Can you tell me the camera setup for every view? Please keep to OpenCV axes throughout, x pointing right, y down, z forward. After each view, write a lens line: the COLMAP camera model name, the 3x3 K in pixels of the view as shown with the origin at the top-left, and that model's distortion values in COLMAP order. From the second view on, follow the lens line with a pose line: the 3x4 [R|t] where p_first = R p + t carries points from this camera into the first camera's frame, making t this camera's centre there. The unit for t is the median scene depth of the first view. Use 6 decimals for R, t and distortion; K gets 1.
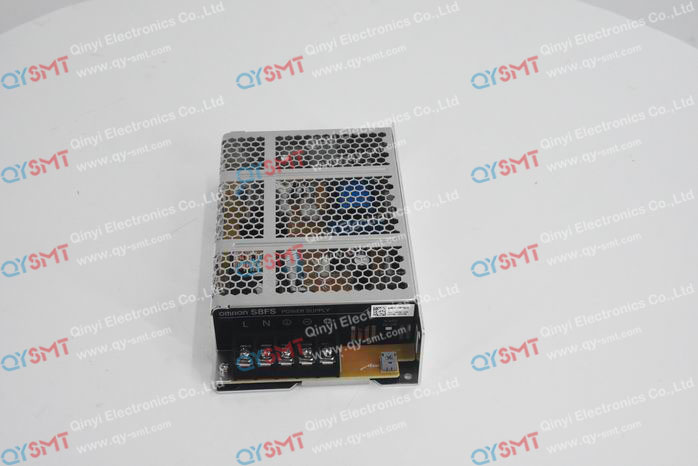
lens RADIAL K [[1024.3, 0, 349.0], [0, 1024.3, 233.0], [0, 0, 1]] dist [-0.008790, 0.005201]
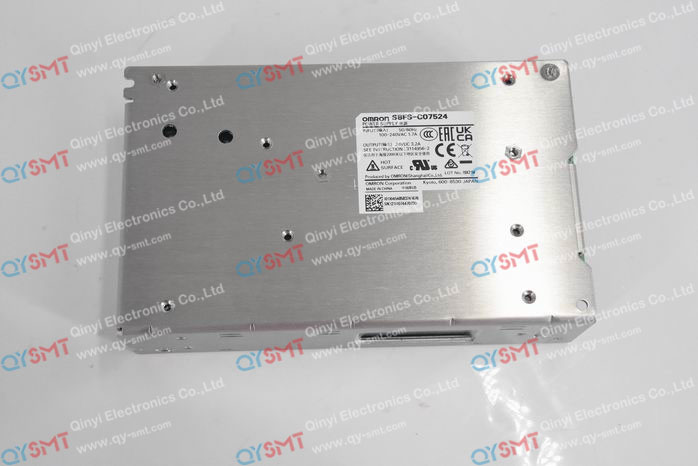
lens RADIAL K [[1024.3, 0, 349.0], [0, 1024.3, 233.0], [0, 0, 1]] dist [-0.008790, 0.005201]
pose [[1.000000, 0.000176, 0.000036, -0.000062], [-0.000175, 1.000000, -0.000903, -0.366207], [-0.000036, 0.000903, 1.000000, -0.000252]]
